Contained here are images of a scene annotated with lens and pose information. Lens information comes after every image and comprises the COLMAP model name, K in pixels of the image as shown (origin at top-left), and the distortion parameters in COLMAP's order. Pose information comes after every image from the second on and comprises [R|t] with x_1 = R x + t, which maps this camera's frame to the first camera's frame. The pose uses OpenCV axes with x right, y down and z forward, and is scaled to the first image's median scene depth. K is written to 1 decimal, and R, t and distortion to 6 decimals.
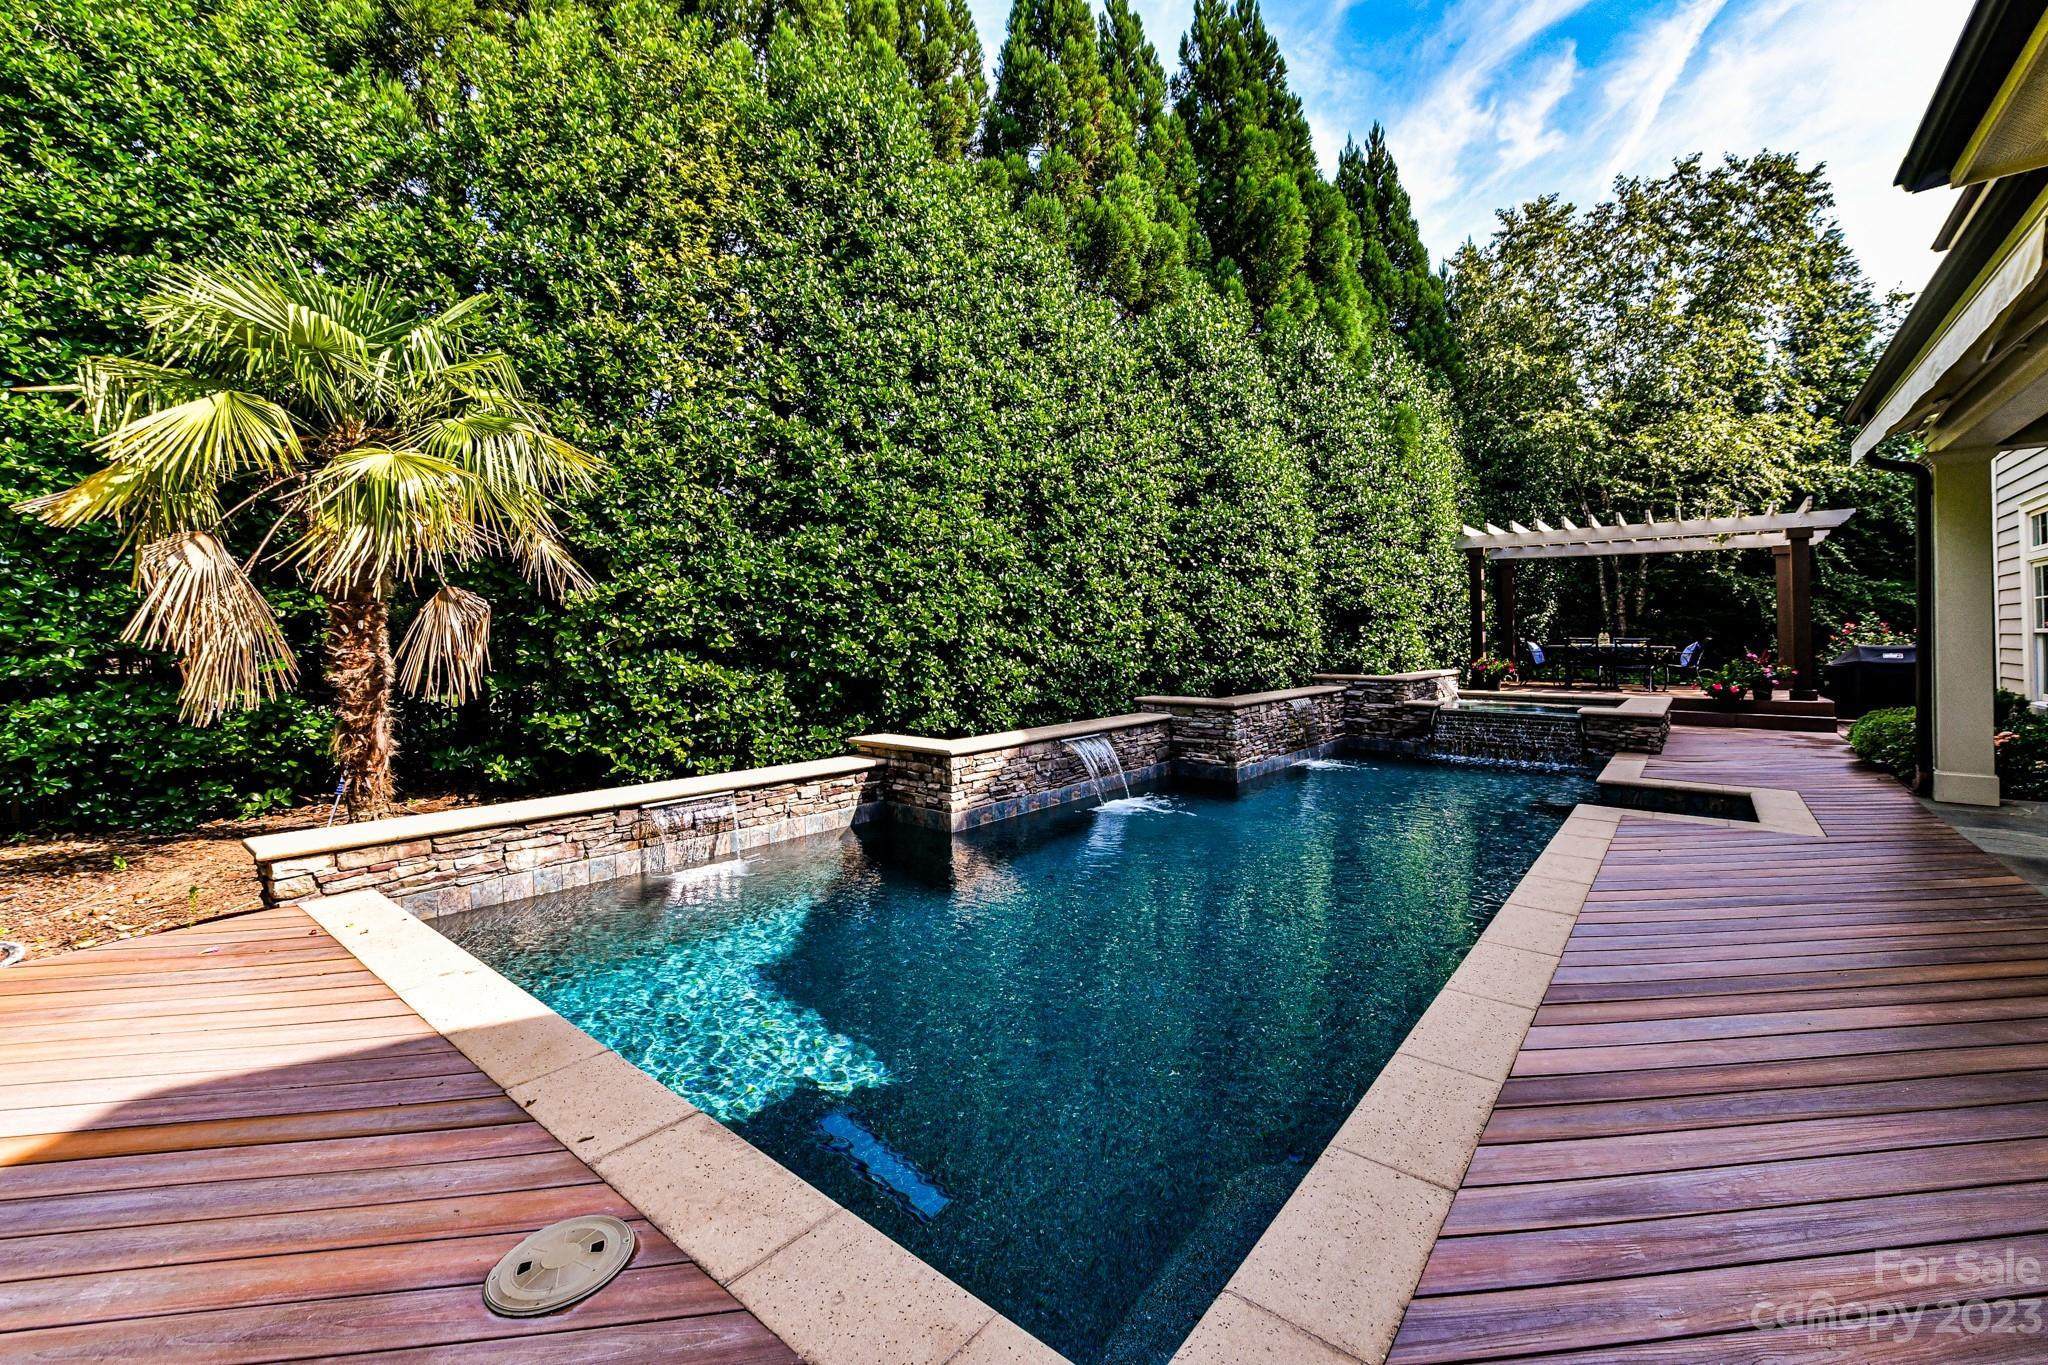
lens RADIAL K [[815.5, 0, 1027.2], [0, 815.5, 674.8], [0, 0, 1]] dist [0.005380, -0.001557]
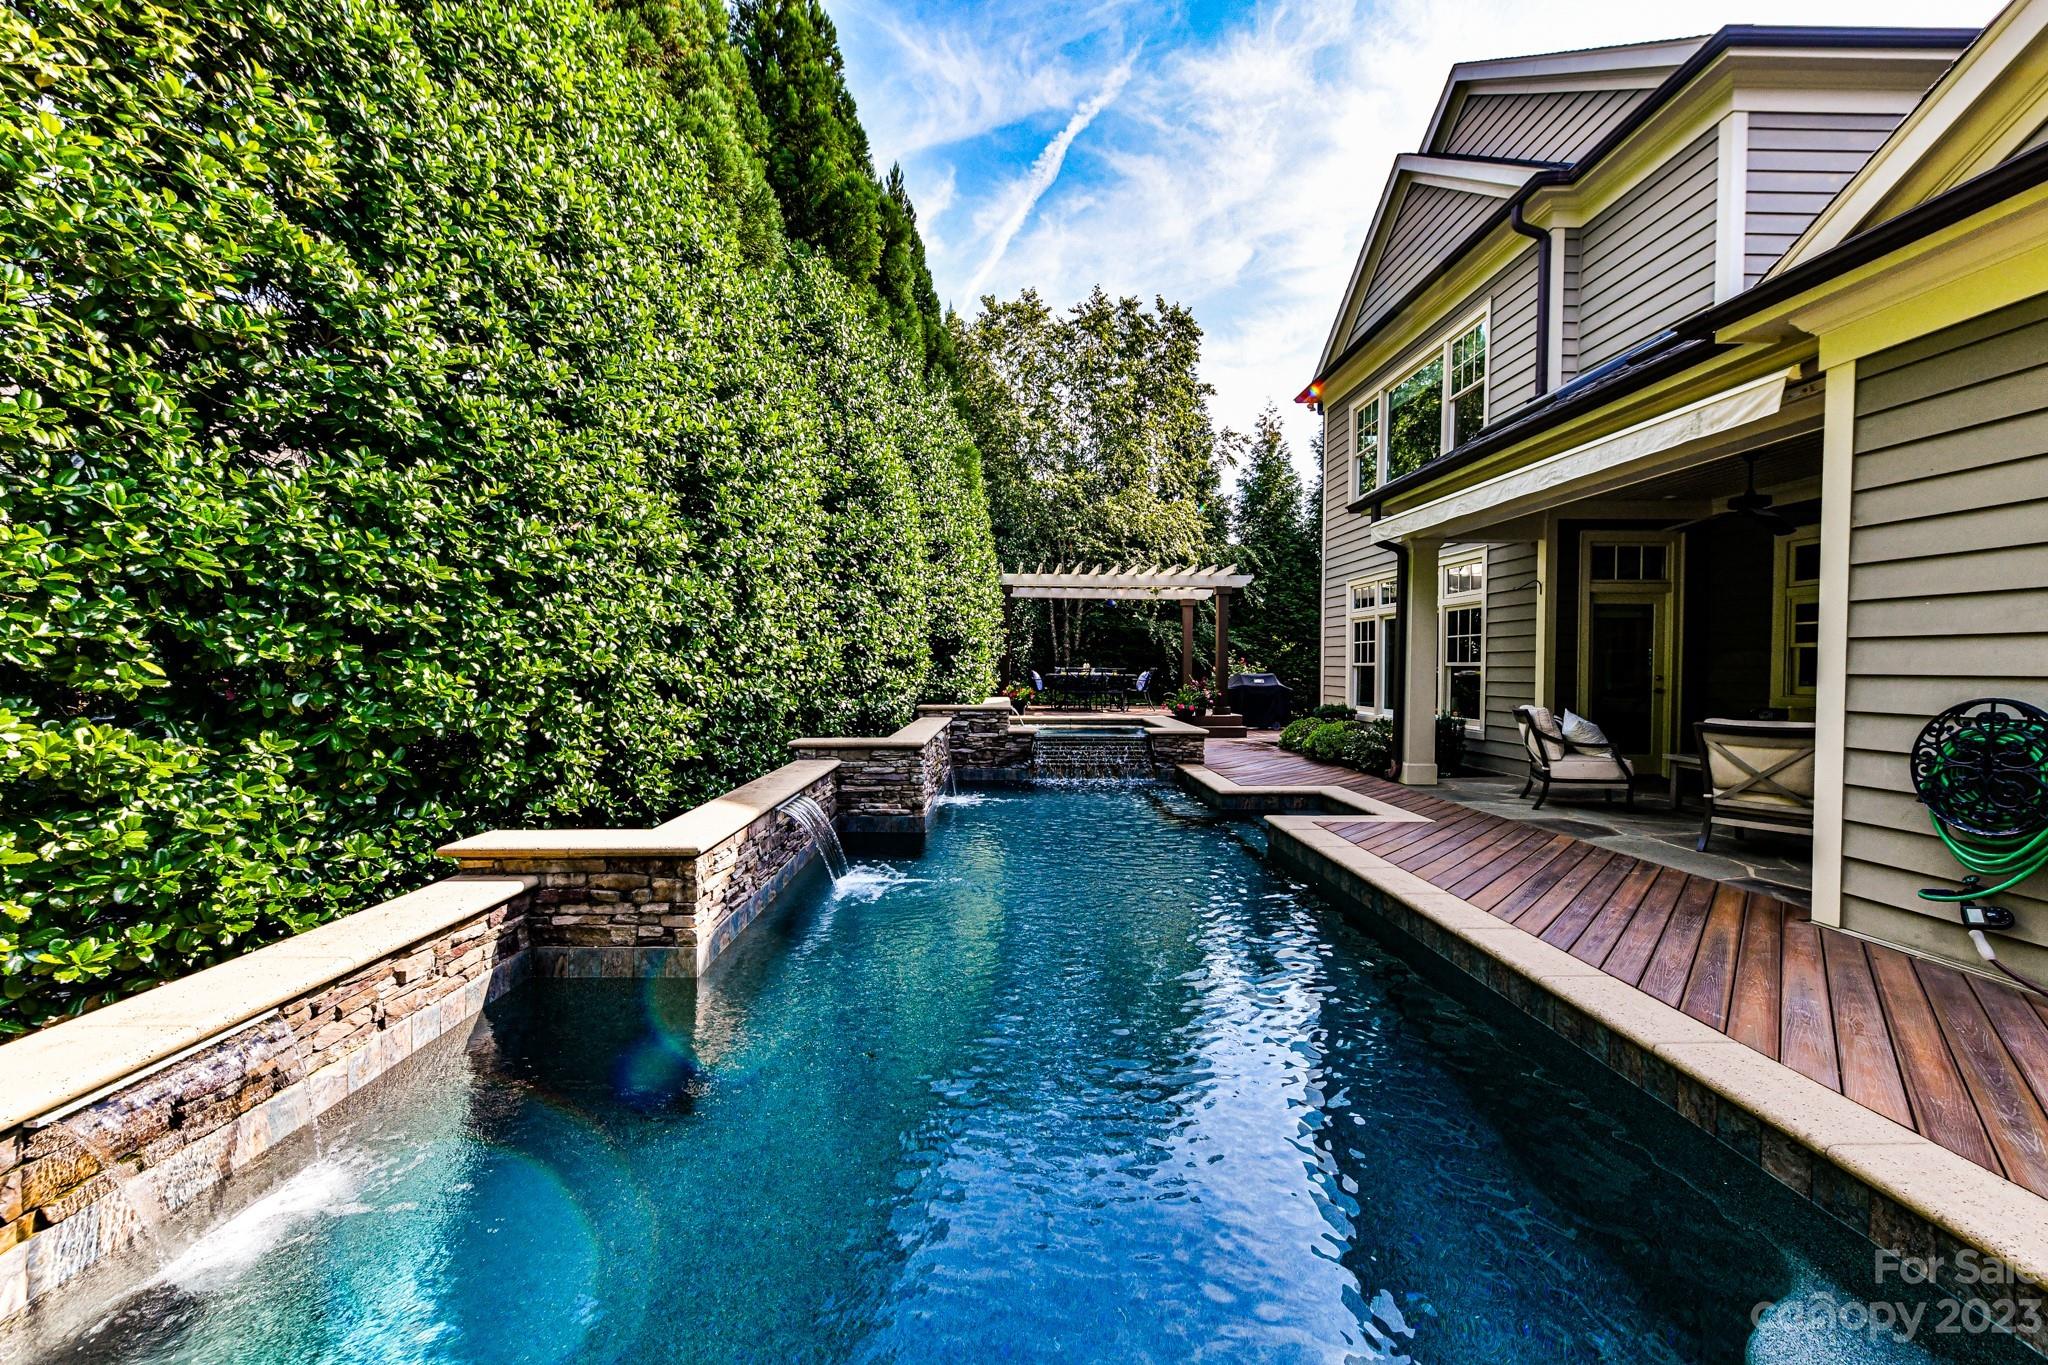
lens RADIAL K [[815.5, 0, 1024.0], [0, 815.5, 684.6], [0, 0, 1]] dist [0.005380, -0.001557]
pose [[0.762746, -0.011626, 0.646593, -0.275541], [0.025818, 0.999589, -0.012484, -0.016429], [-0.646182, 0.026216, 0.762733, 0.317189]]
